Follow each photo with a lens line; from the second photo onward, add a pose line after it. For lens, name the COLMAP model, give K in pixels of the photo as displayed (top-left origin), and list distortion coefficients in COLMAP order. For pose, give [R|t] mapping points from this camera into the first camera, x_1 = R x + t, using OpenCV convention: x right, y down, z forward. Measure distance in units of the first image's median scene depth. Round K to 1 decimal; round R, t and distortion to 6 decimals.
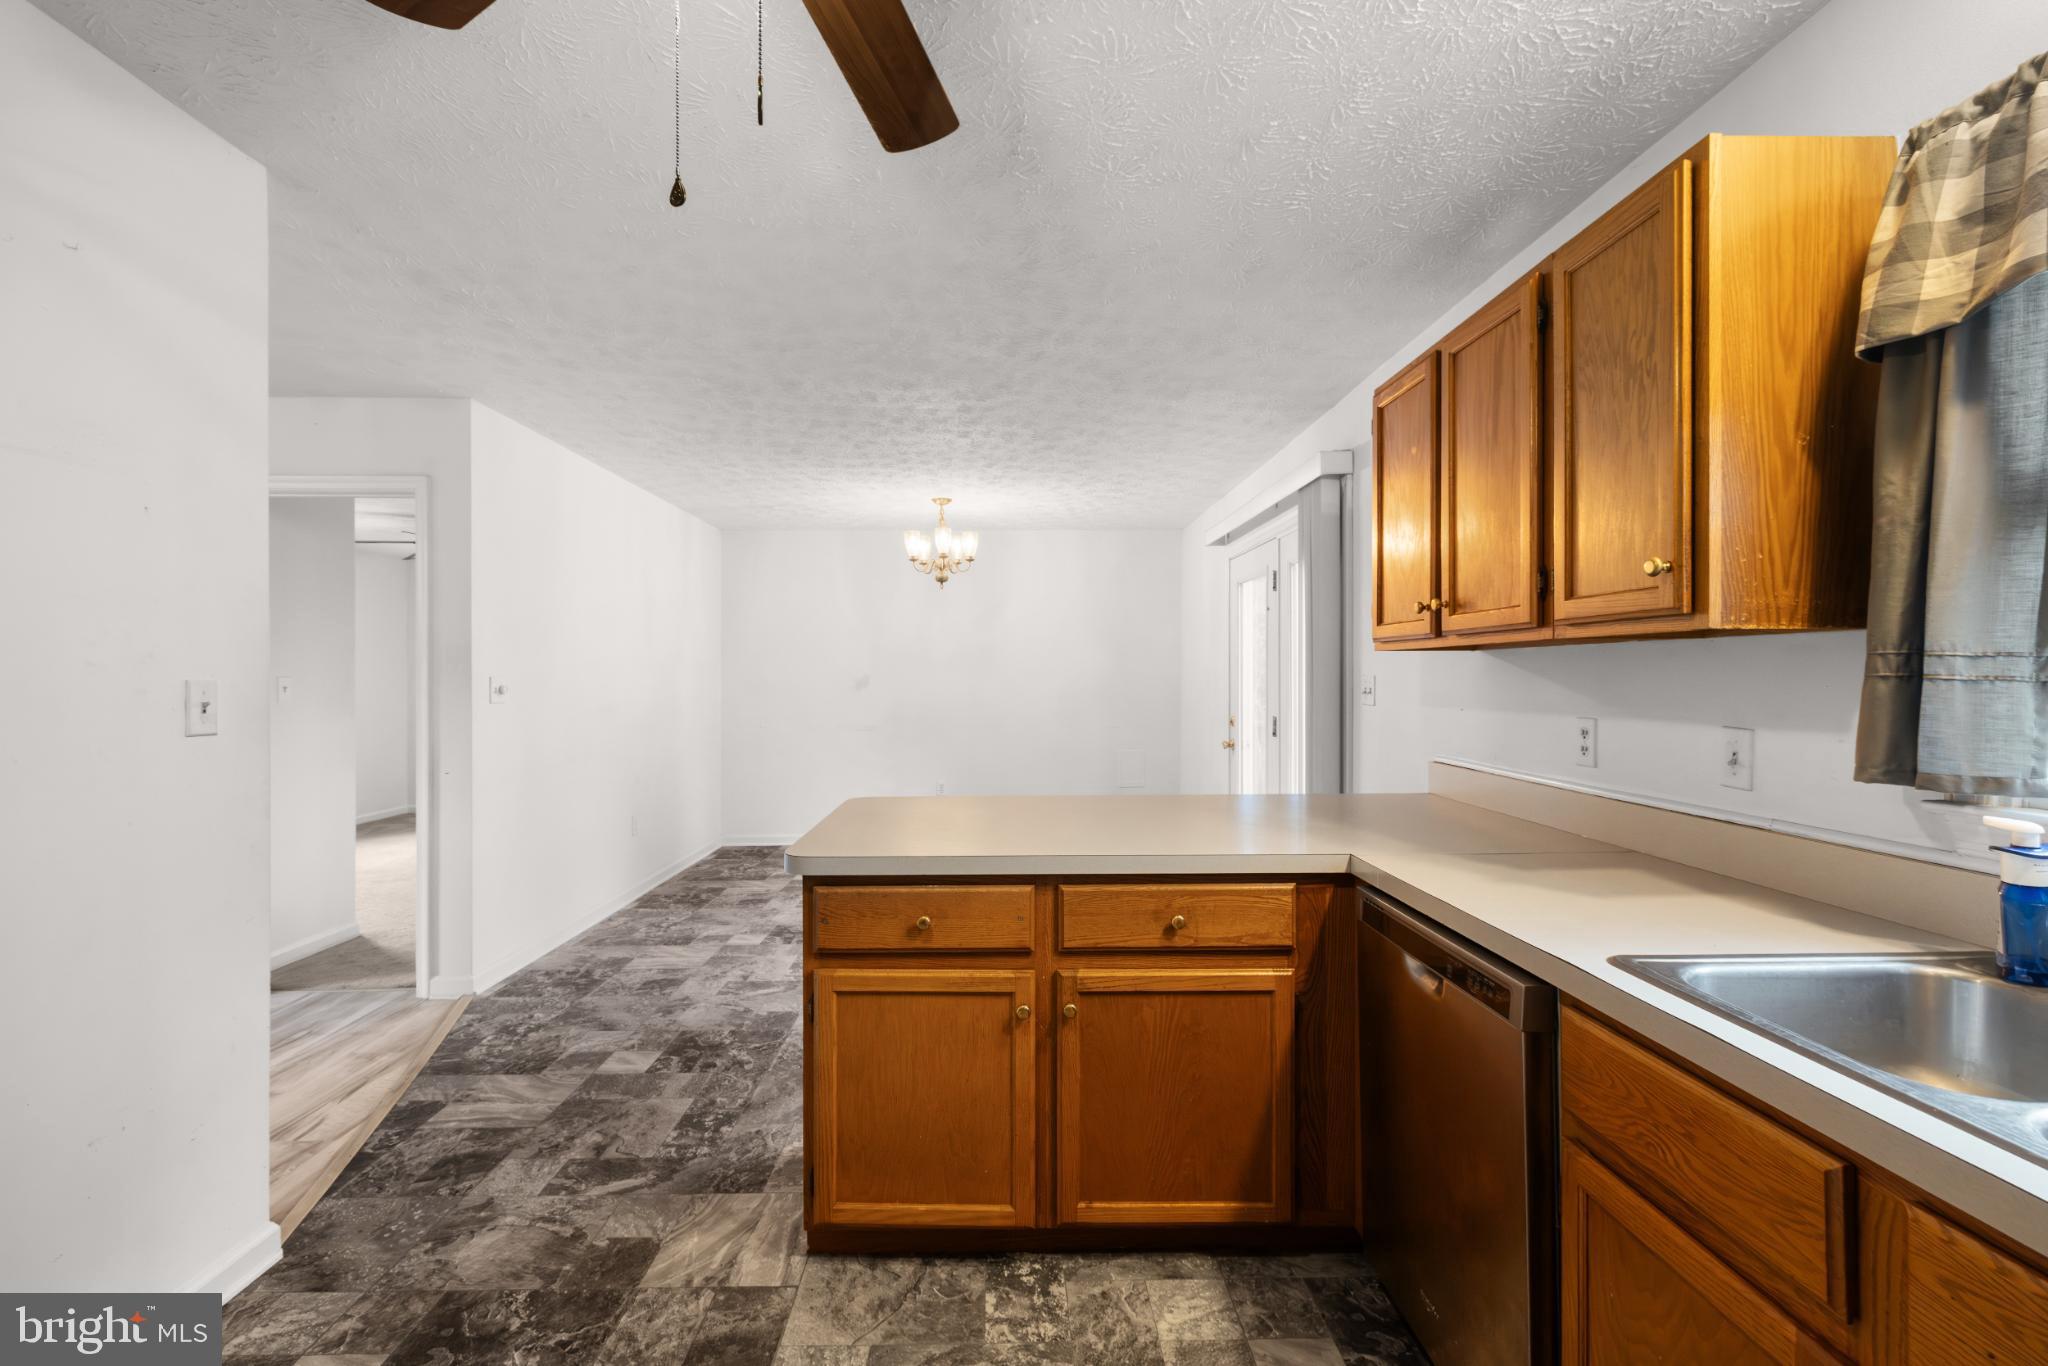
lens RADIAL K [[894.5, 0, 1002.5], [0, 894.5, 666.3], [0, 0, 1]] dist [-0.002264, 0.001036]
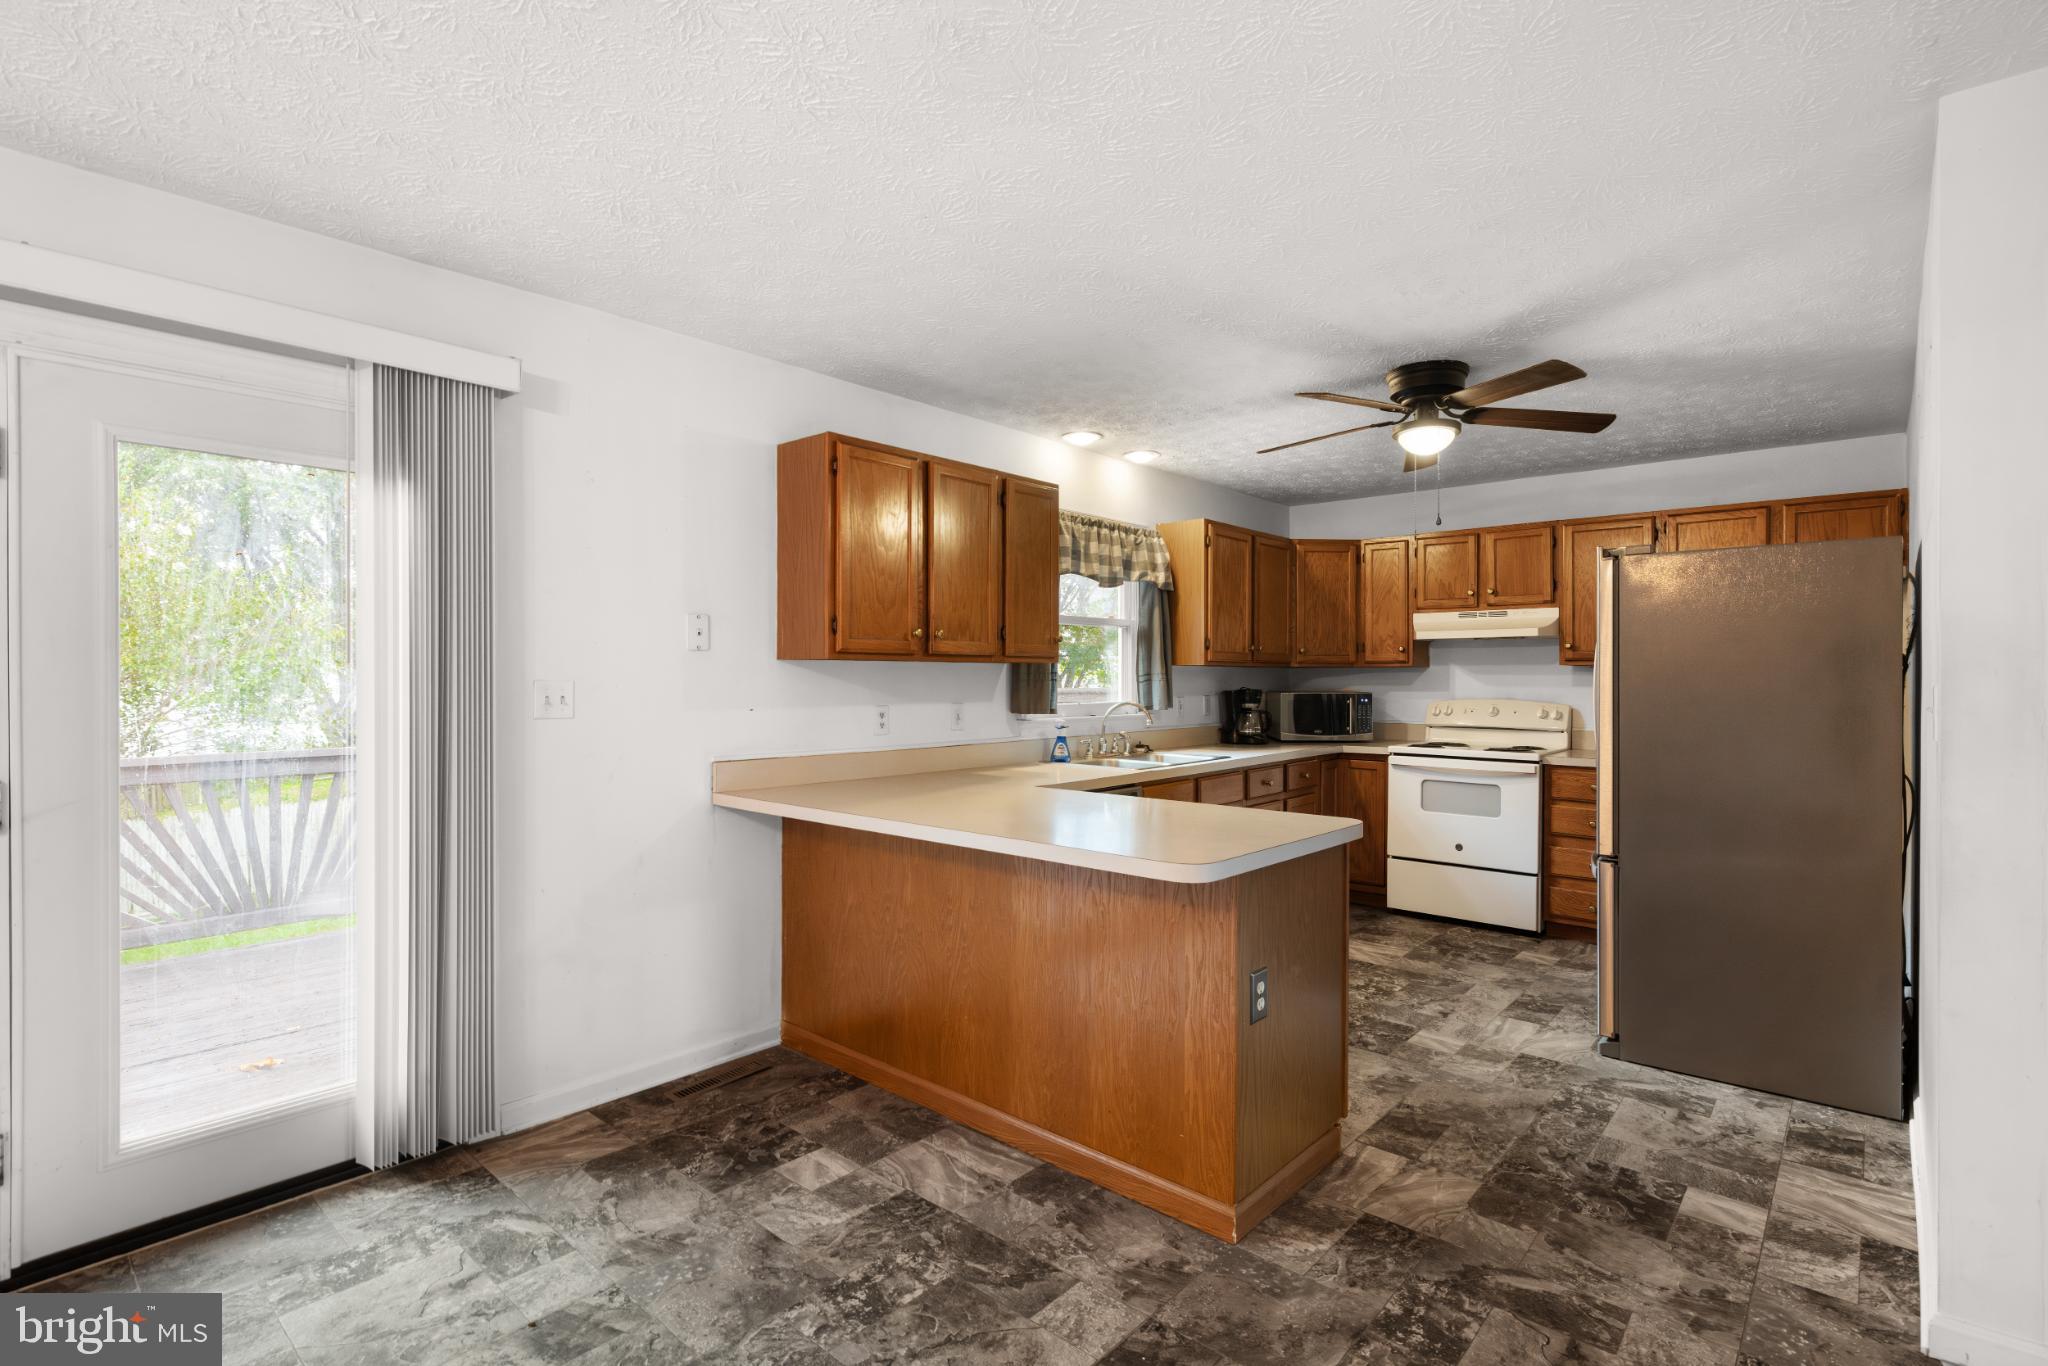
lens RADIAL K [[989.9, 0, 1017.9], [0, 989.9, 684.5], [0, 0, 1]] dist [-0.006656, 0.001595]
pose [[-0.751848, -0.002626, 0.659331, -0.642433], [0.002976, 0.999968, 0.007376, 0.001502], [-0.659329, 0.007508, -0.751817, 1.906284]]
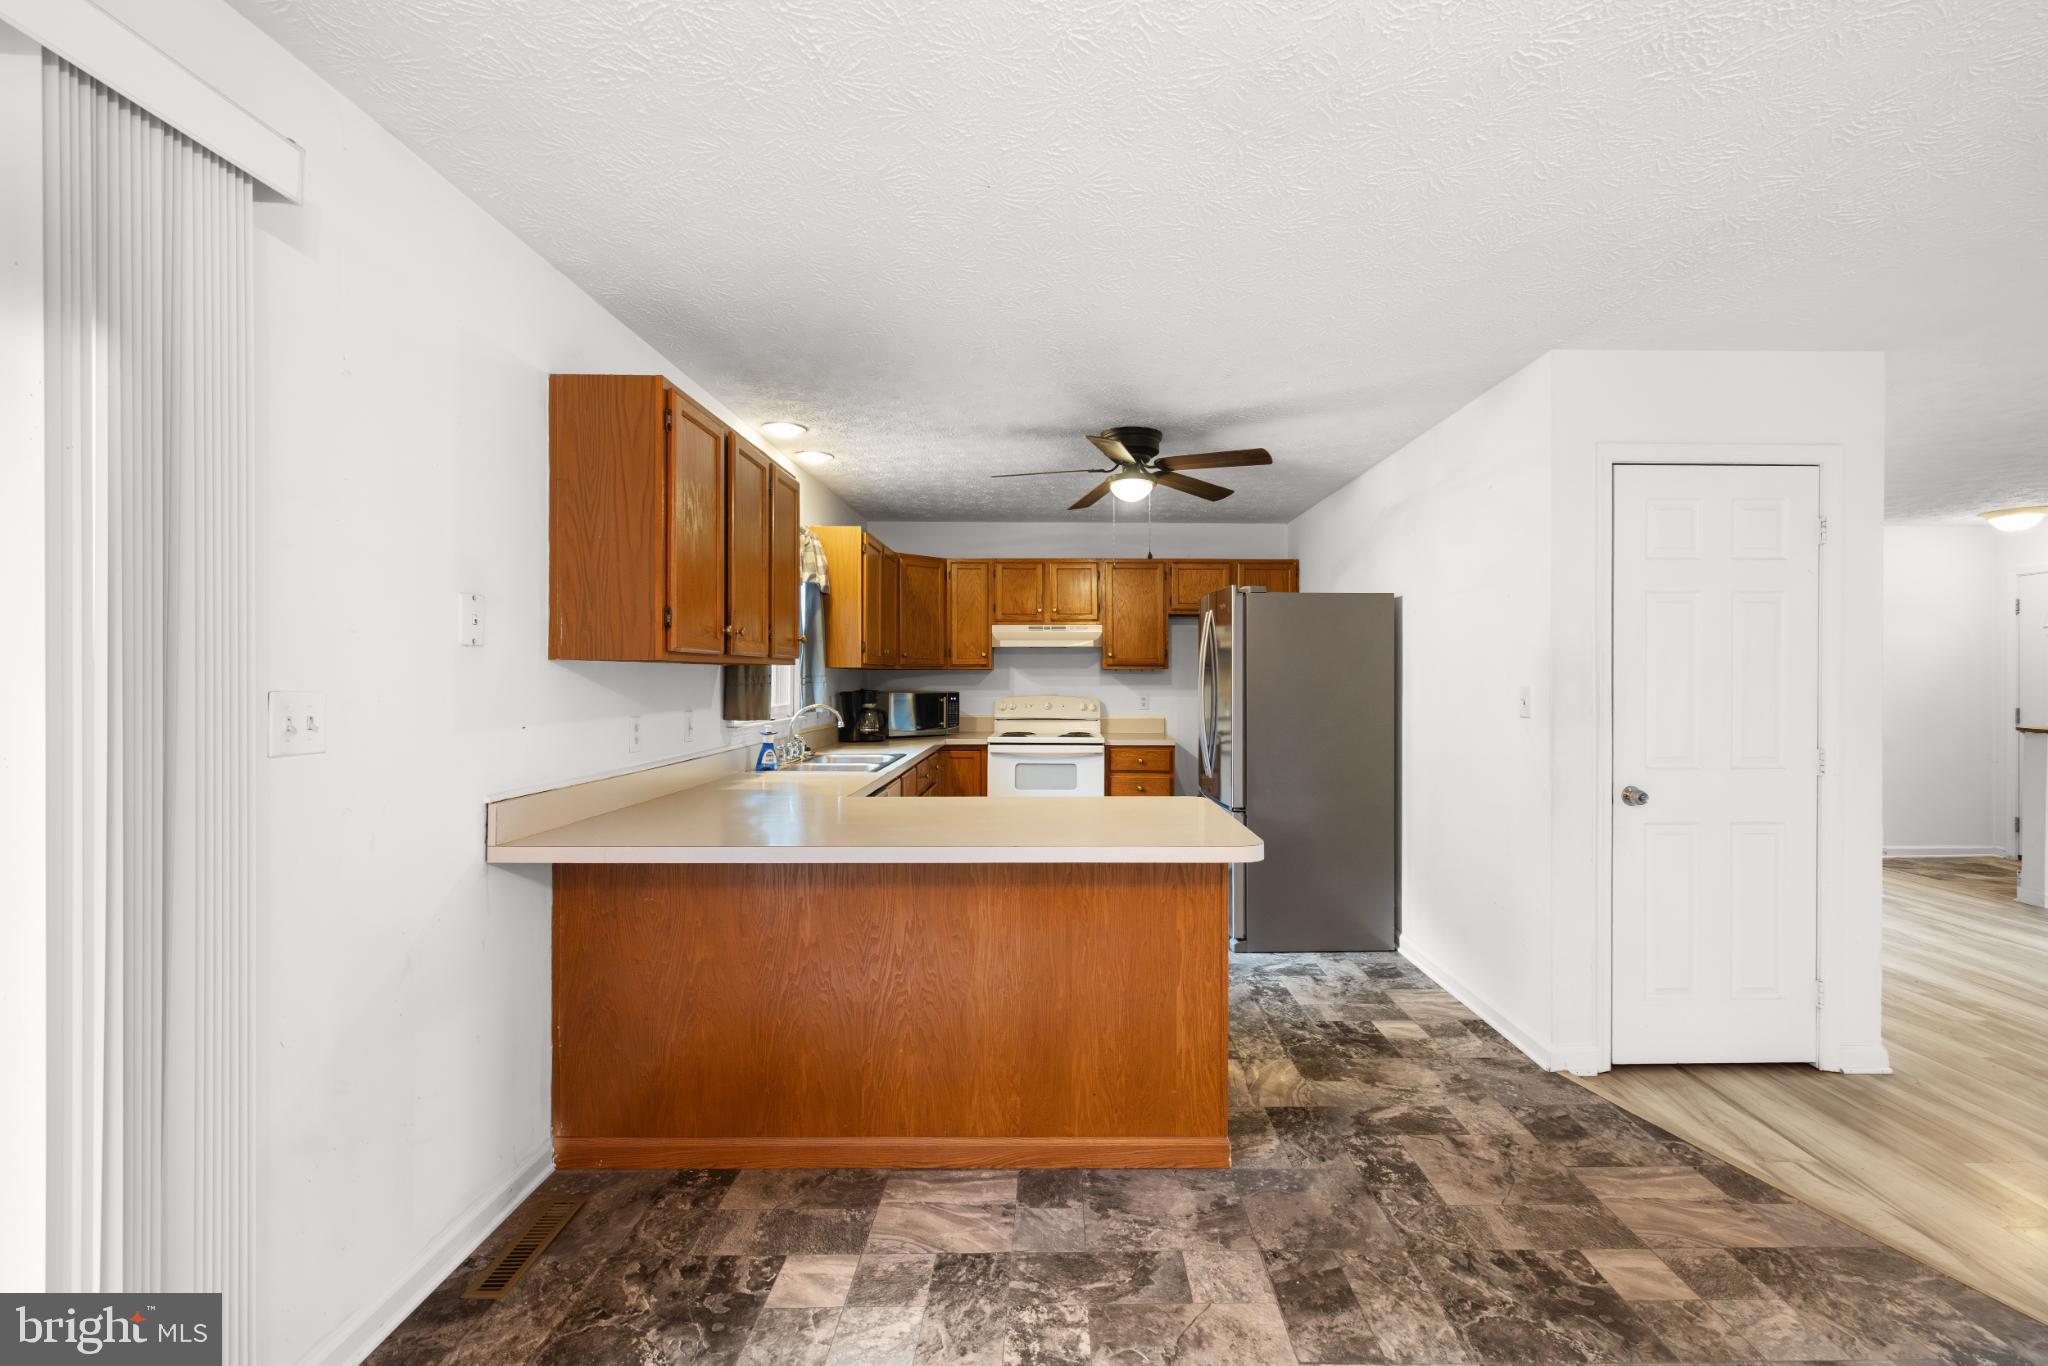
lens RADIAL K [[894.5, 0, 1079.0], [0, 894.5, 678.5], [0, 0, 1]] dist [-0.002264, 0.001036]
pose [[-0.999395, 0.003389, -0.034617, 0.024867], [0.003209, 0.999981, 0.005254, -0.007613], [0.034634, 0.005140, -0.999387, 2.052574]]
